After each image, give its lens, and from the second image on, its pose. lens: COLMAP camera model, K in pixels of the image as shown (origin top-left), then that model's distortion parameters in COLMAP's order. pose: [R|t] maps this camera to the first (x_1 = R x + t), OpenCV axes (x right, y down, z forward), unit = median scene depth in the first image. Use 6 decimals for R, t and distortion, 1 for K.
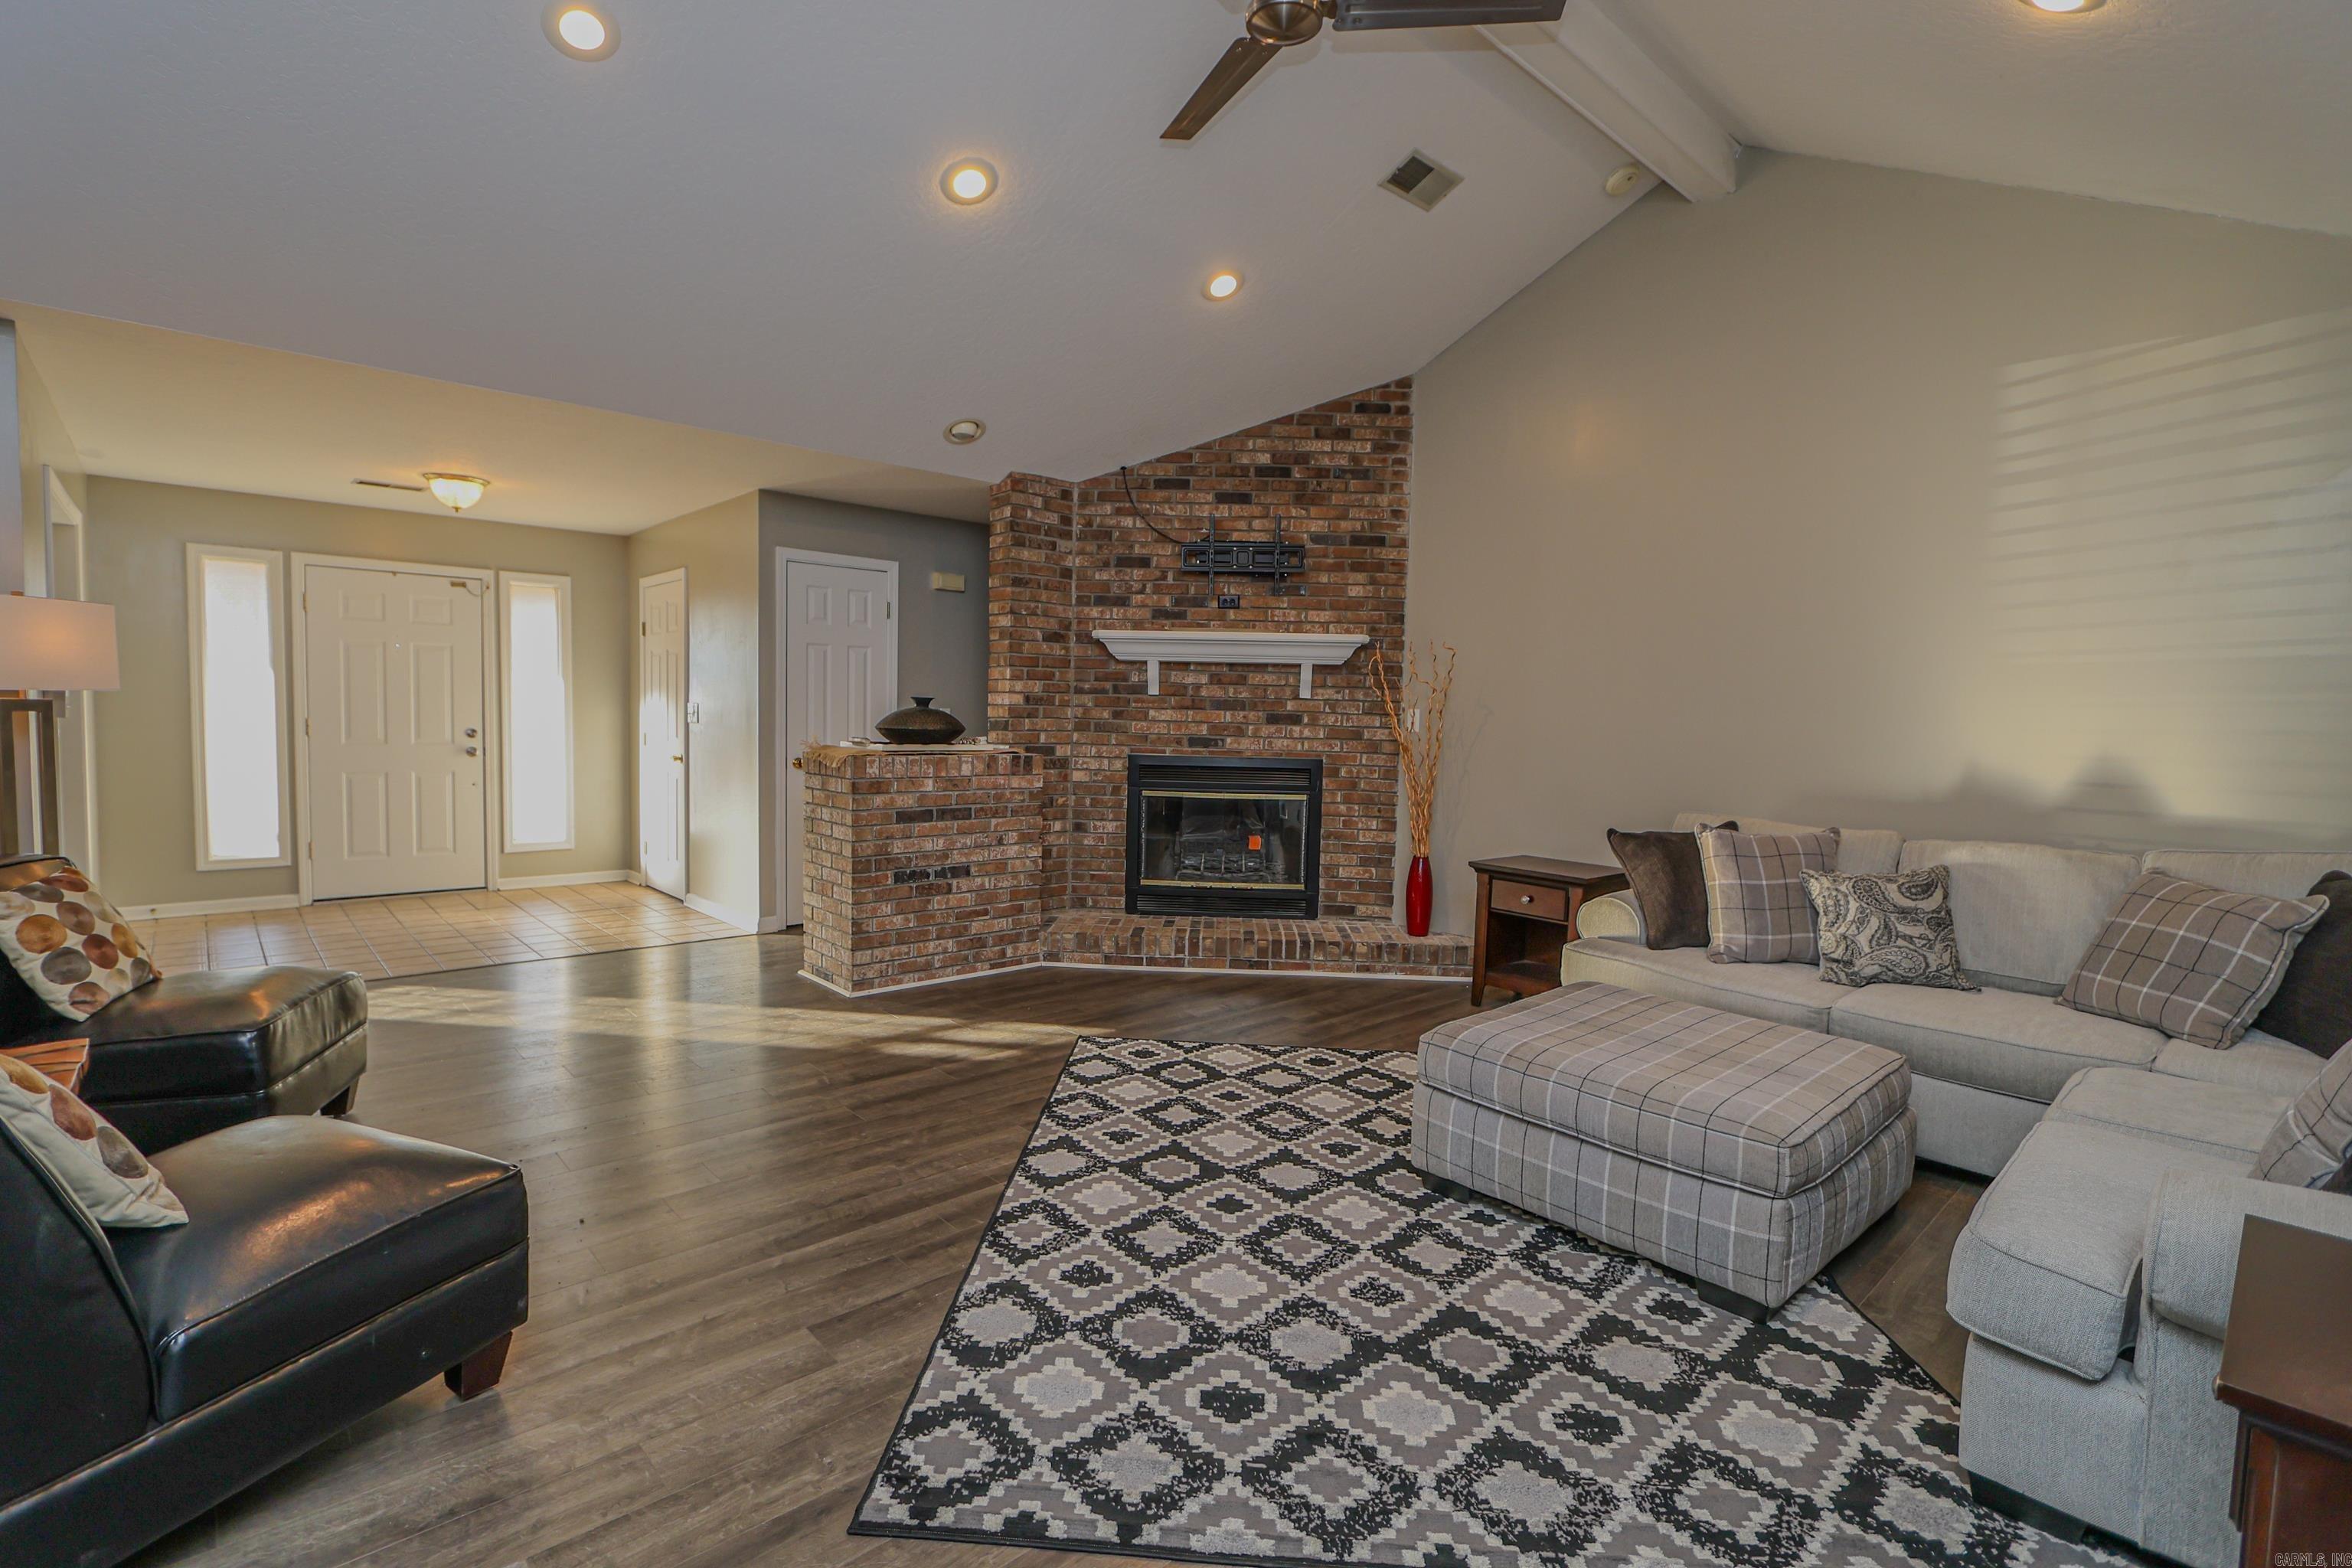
lens RADIAL K [[1073.3, 0, 1168.1], [0, 1073.3, 783.7], [0, 0, 1]] dist [-0.021342, -0.000192]
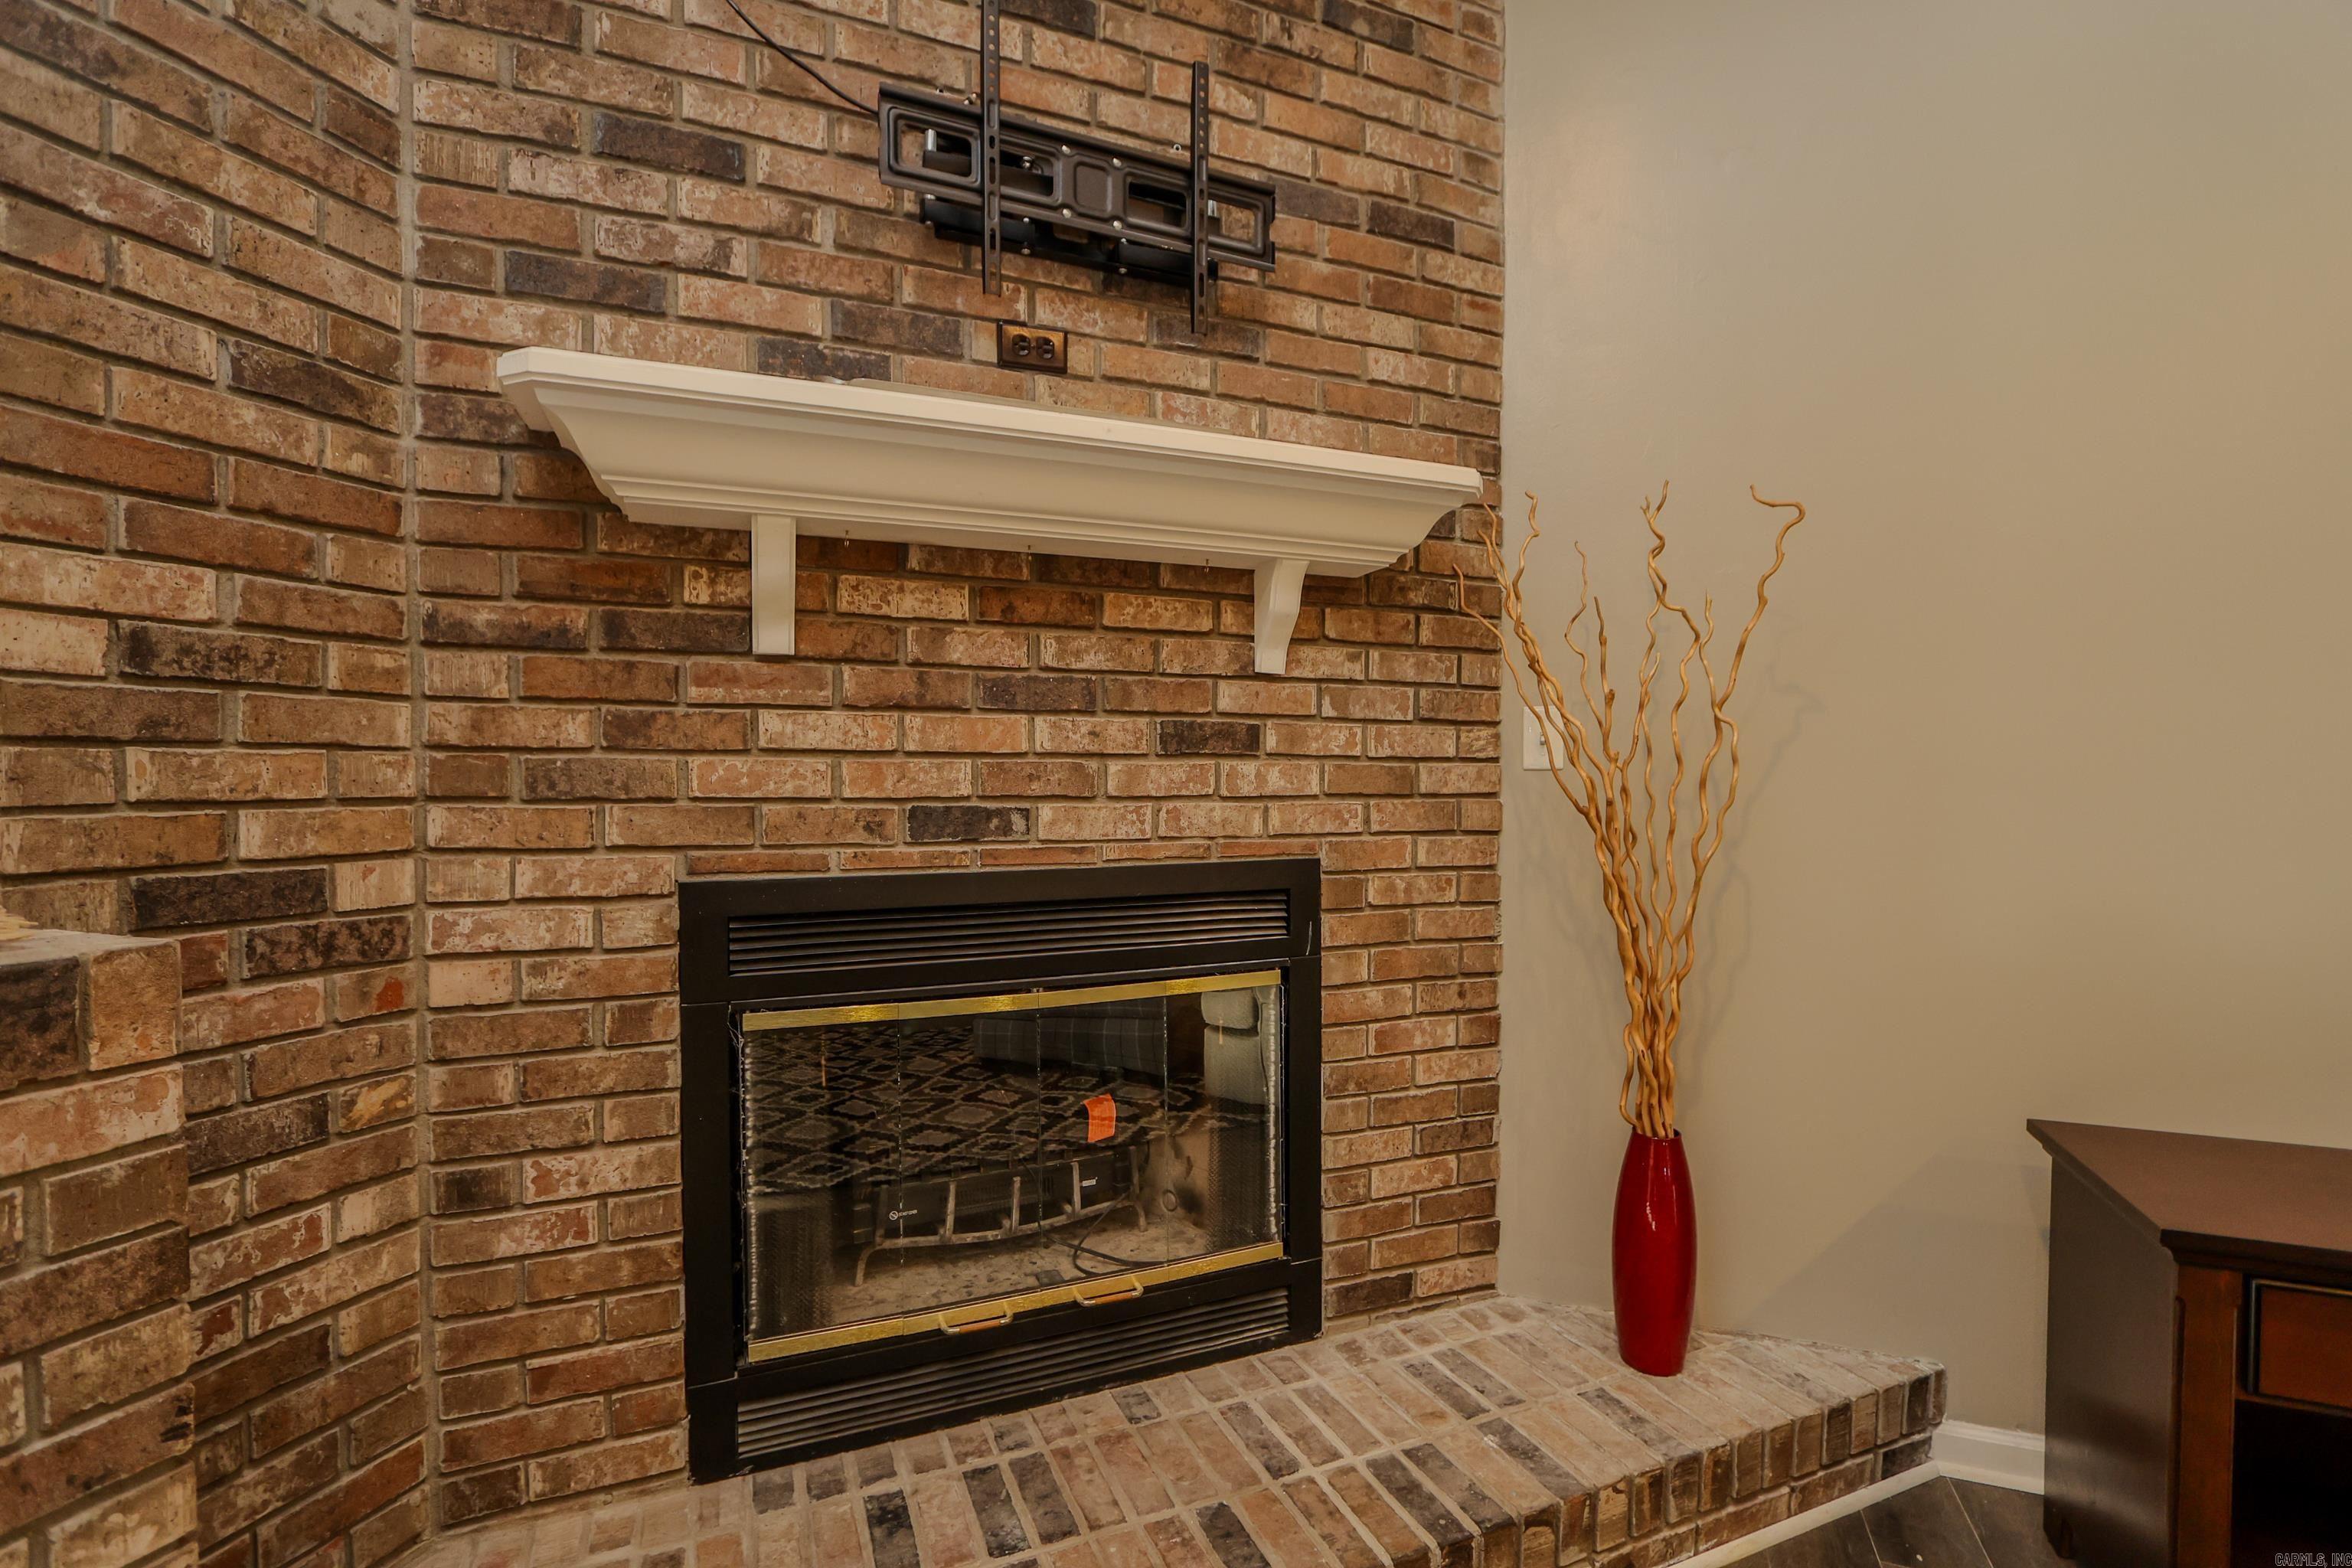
lens RADIAL K [[1077.3, 0, 1177.3], [0, 1077.3, 797.6], [0, 0, 1]] dist [-0.013428, 0.000084]
pose [[0.896229, -0.035378, 0.442179, -0.044205], [0.054702, 0.998021, -0.031024, -0.033942], [-0.440206, 0.051992, 0.896390, 0.727084]]
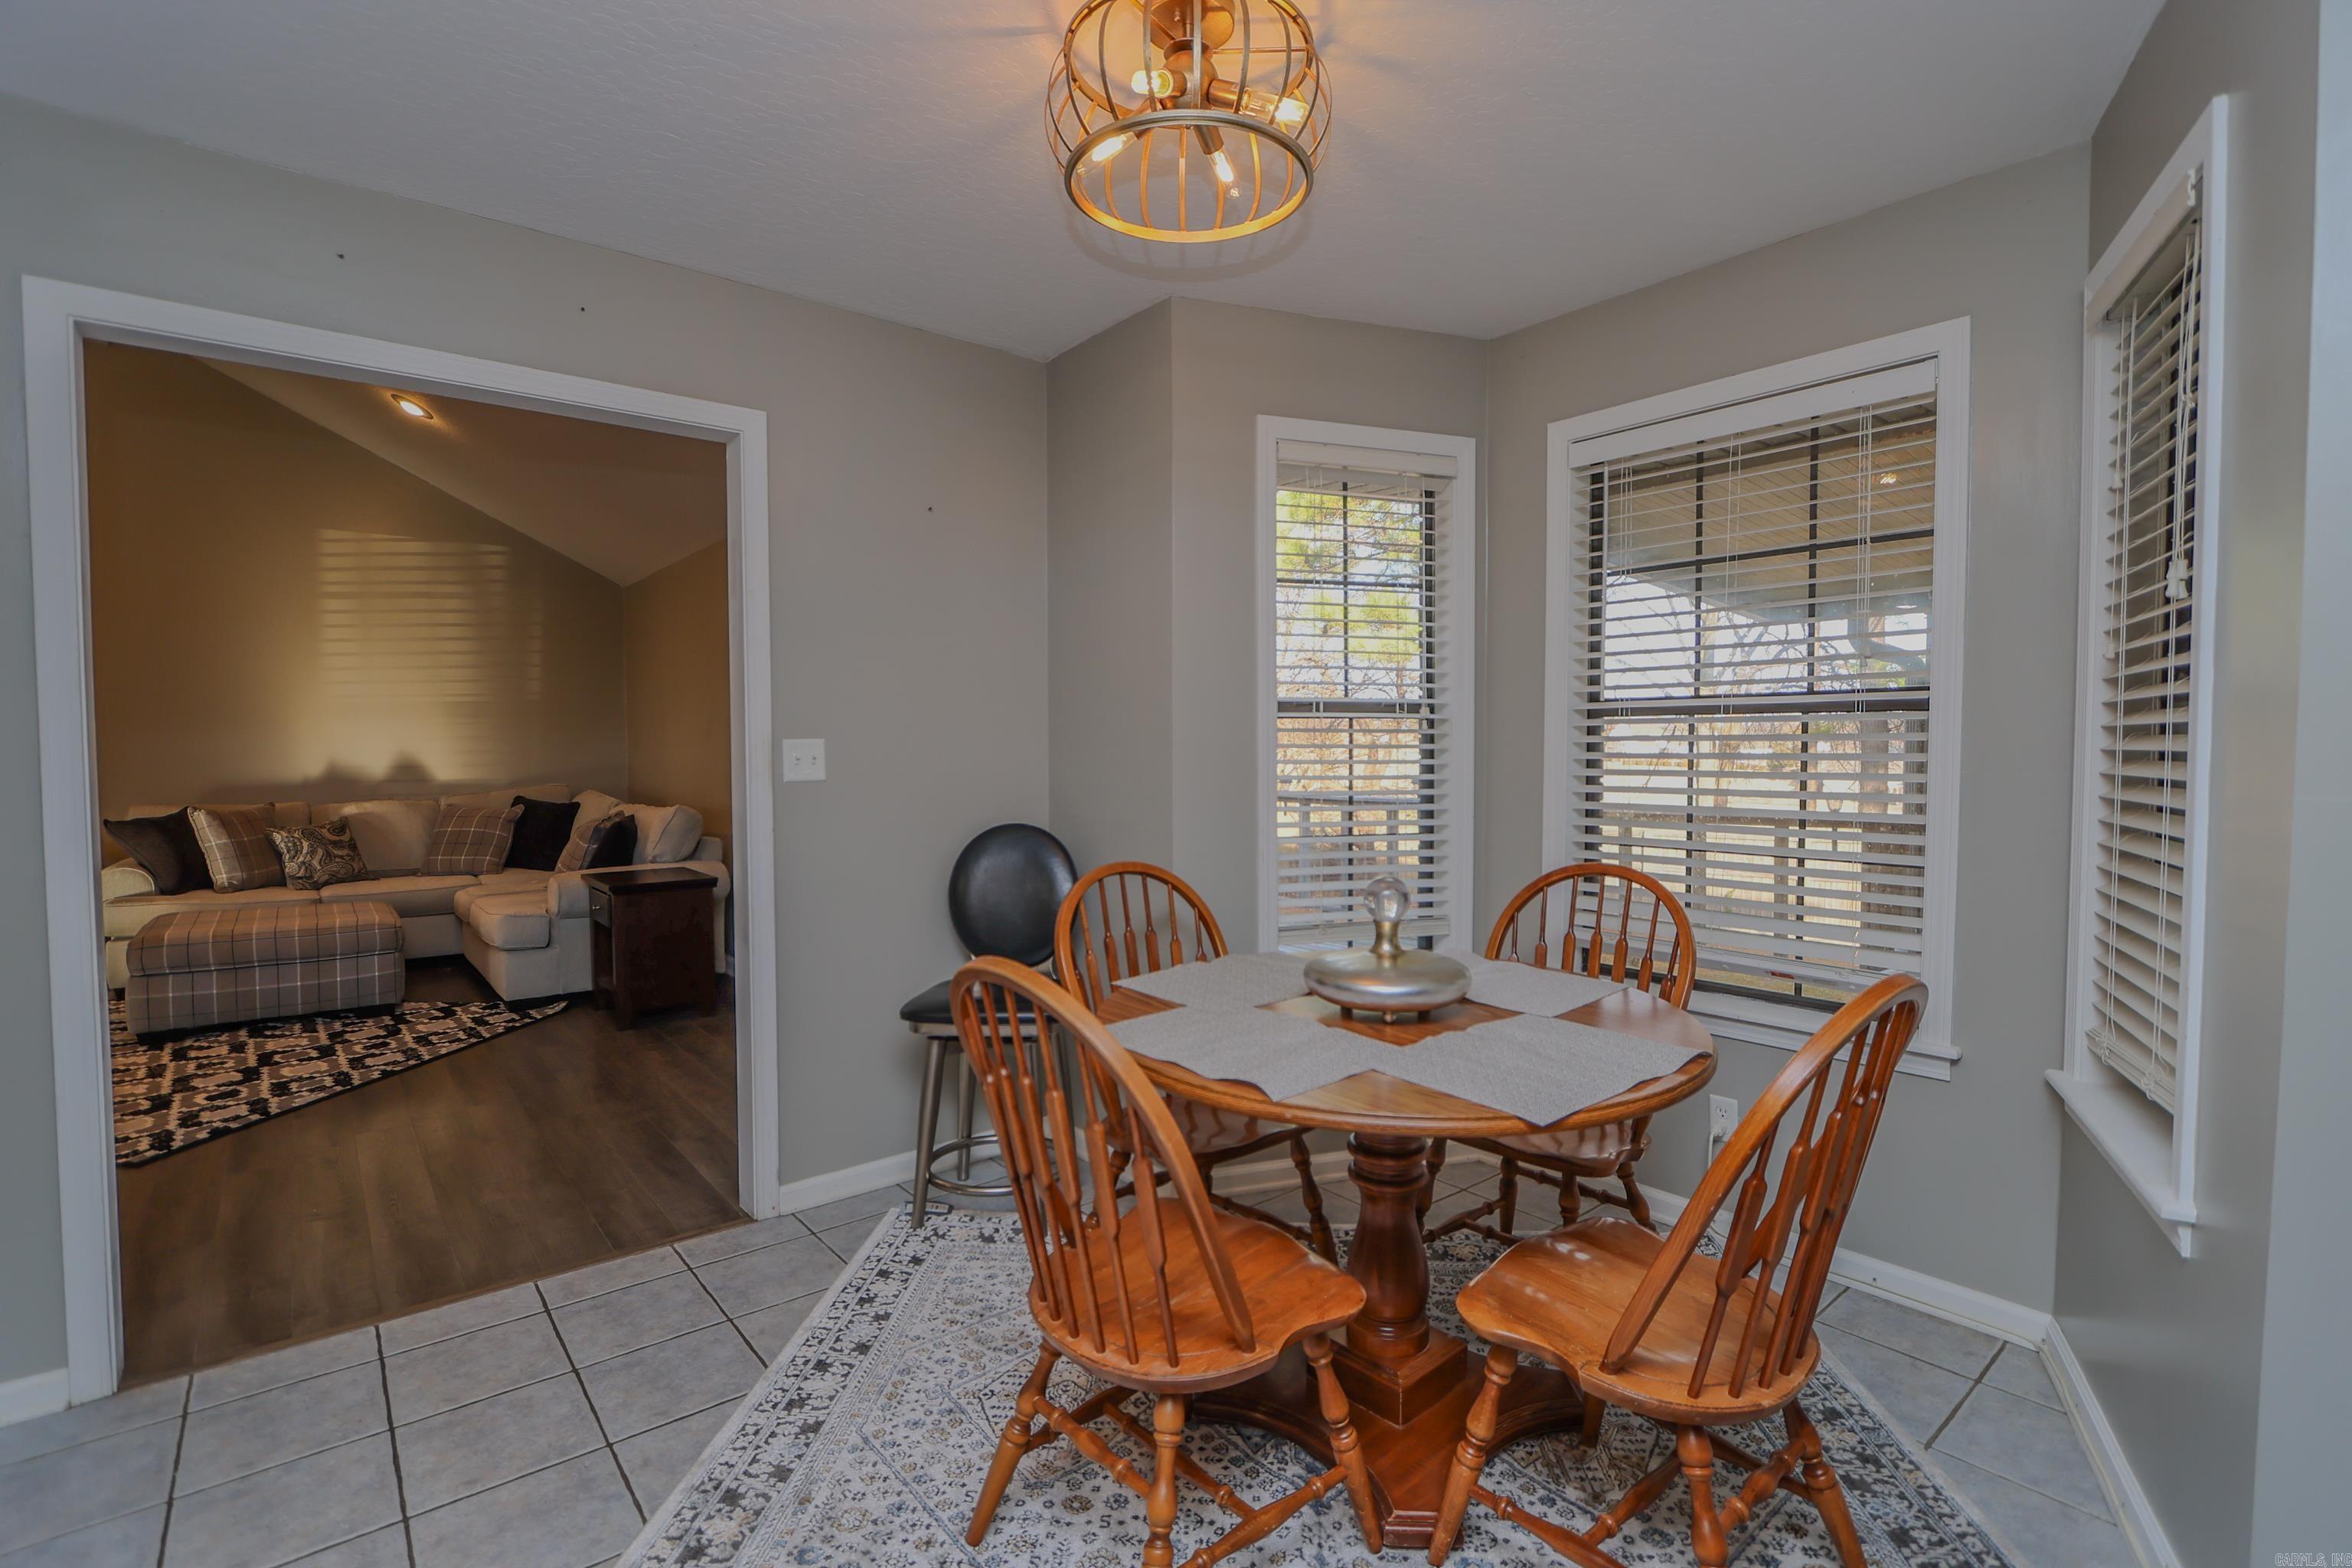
lens RADIAL K [[1073.3, 0, 1168.1], [0, 1073.3, 783.7], [0, 0, 1]] dist [-0.021342, -0.000192]
pose [[0.052515, -0.062251, 0.996678, -0.590696], [0.072563, 0.995655, 0.058364, 0.012331], [-0.995980, 0.069257, 0.056804, -0.290473]]
